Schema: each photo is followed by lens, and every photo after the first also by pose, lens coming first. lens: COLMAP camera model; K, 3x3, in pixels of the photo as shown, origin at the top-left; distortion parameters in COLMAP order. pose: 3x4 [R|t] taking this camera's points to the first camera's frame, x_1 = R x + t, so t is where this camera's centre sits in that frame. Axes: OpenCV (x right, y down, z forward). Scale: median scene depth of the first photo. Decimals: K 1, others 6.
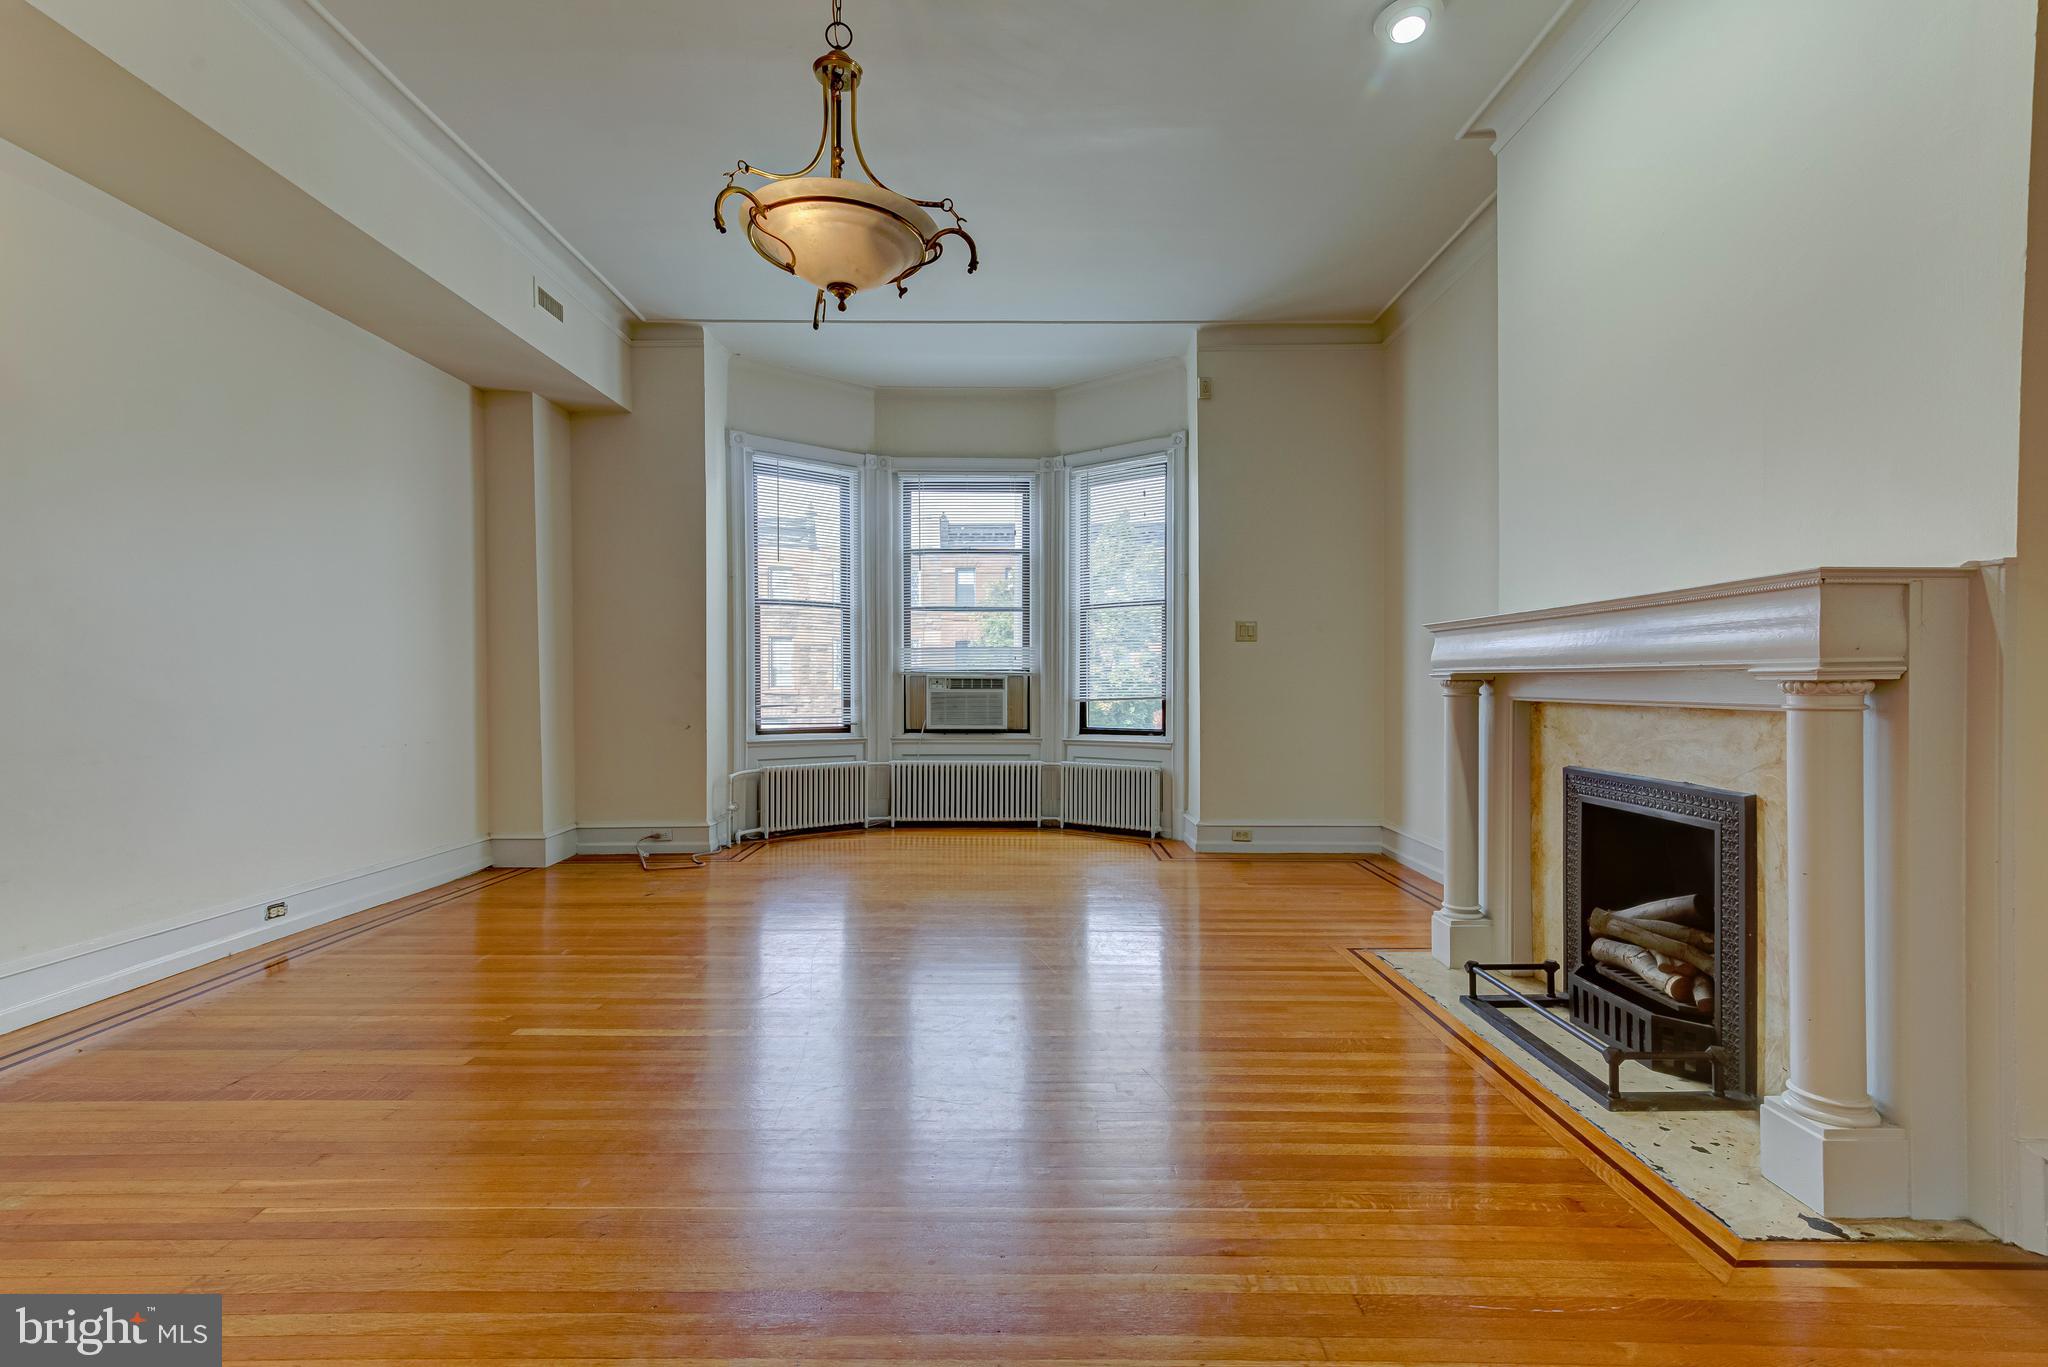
lens RADIAL K [[918.4, 0, 1030.6], [0, 918.4, 691.0], [0, 0, 1]] dist [0.013069, 0.002255]
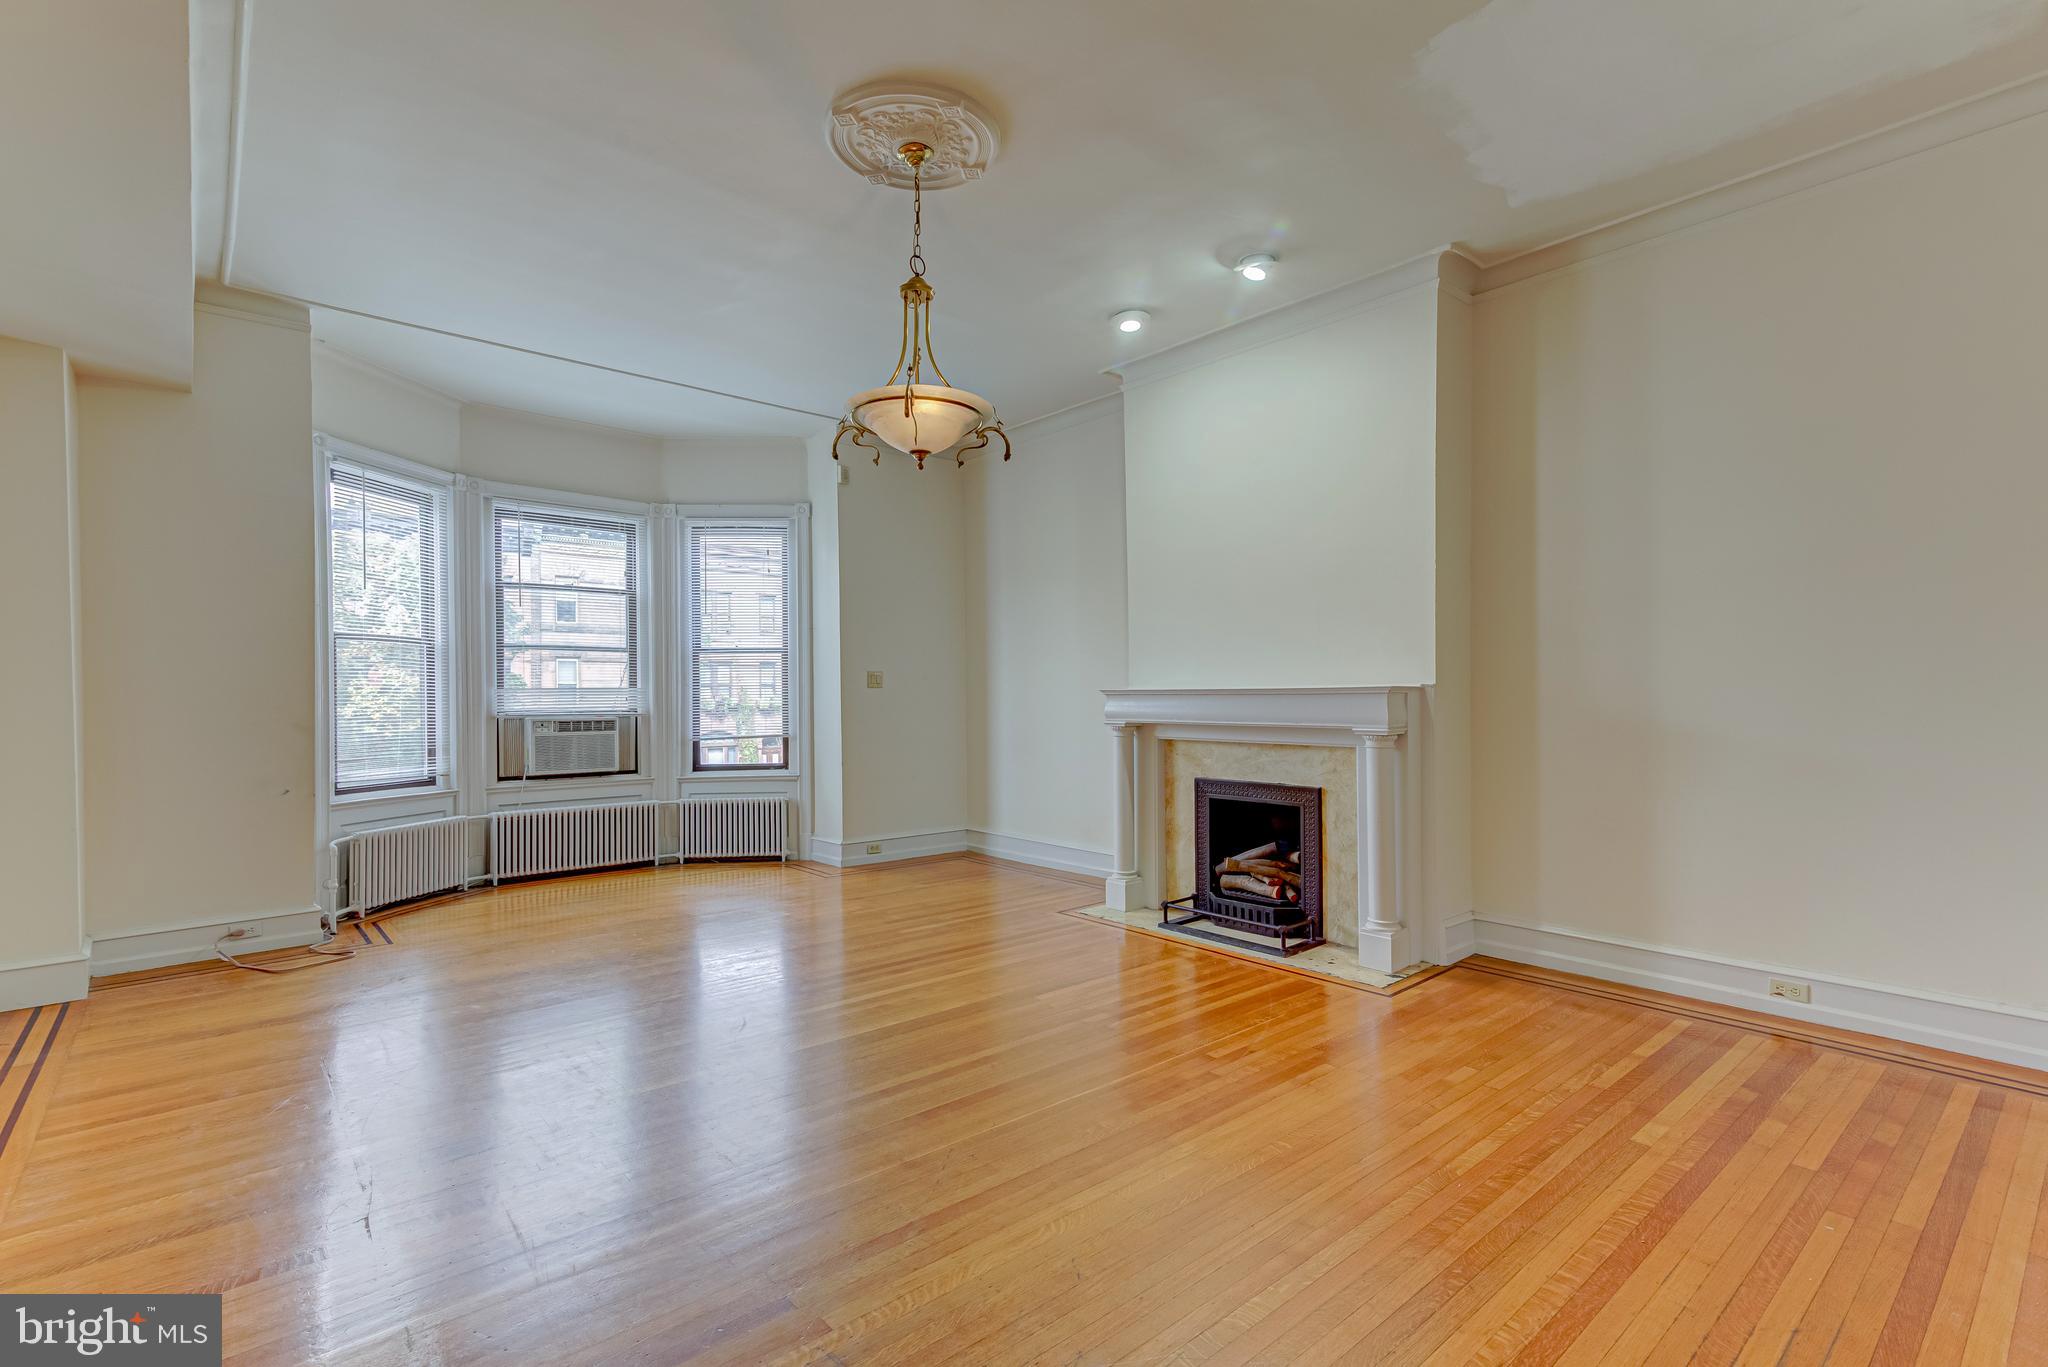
lens RADIAL K [[918.4, 0, 1005.7], [0, 918.4, 688.2], [0, 0, 1]] dist [0.013069, 0.002255]
pose [[0.764395, 0.001823, 0.644745, -0.414381], [0.011626, 0.999794, -0.016611, -0.031595], [-0.644643, 0.020193, 0.764217, -0.037084]]
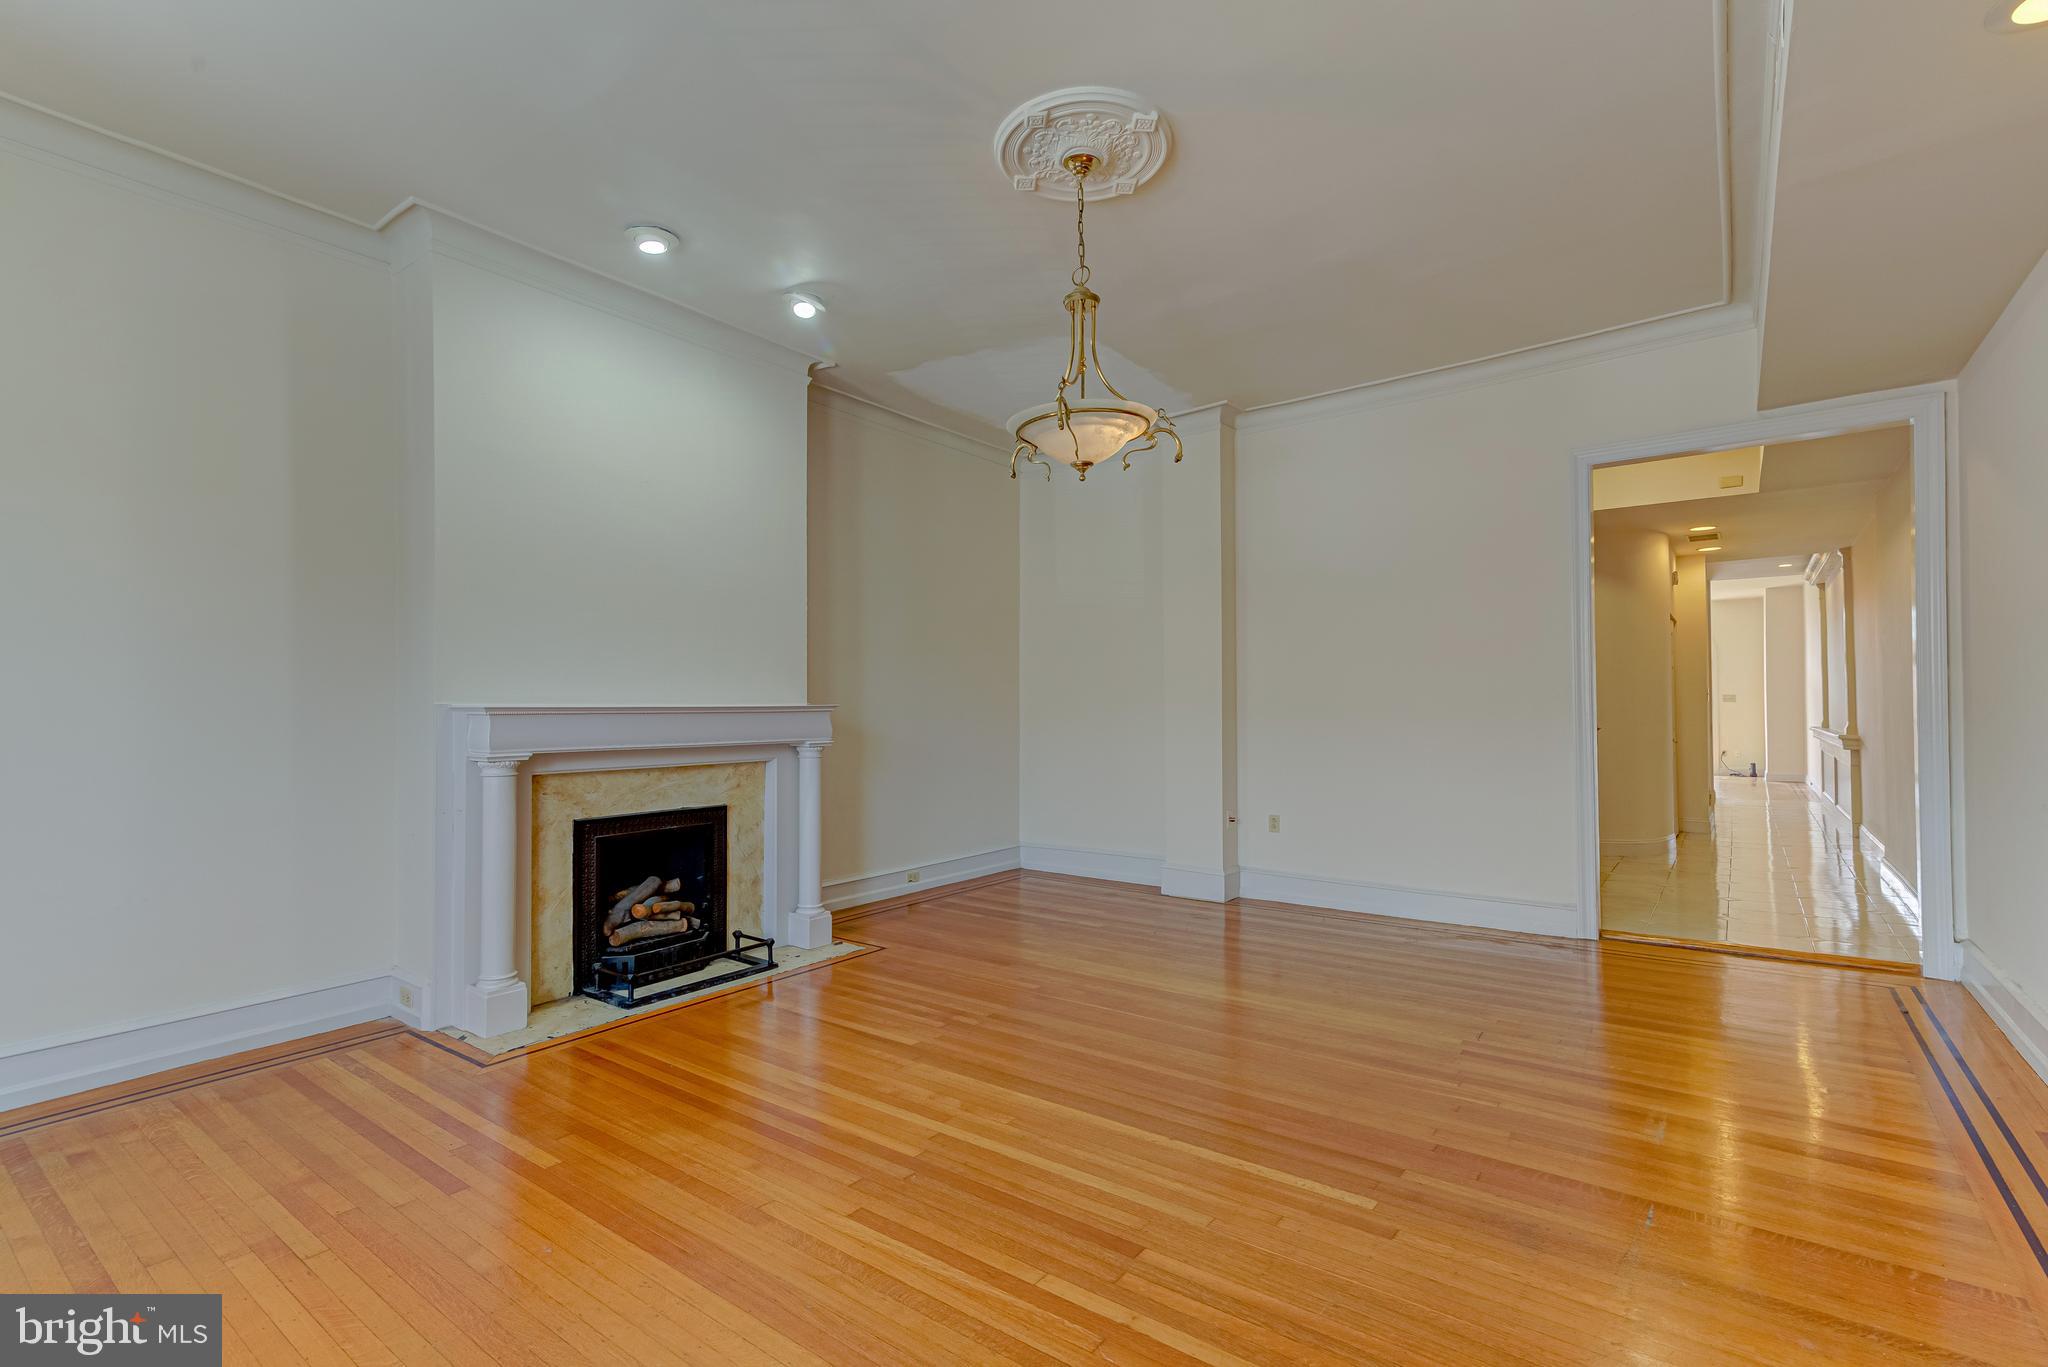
lens RADIAL K [[918.4, 0, 1015.0], [0, 918.4, 691.7], [0, 0, 1]] dist [0.013069, 0.002255]
pose [[-0.790855, 0.019145, 0.611705, -0.392247], [0.015122, 0.999817, -0.011741, -0.041829], [-0.611817, -0.000035, -0.790999, 0.888316]]
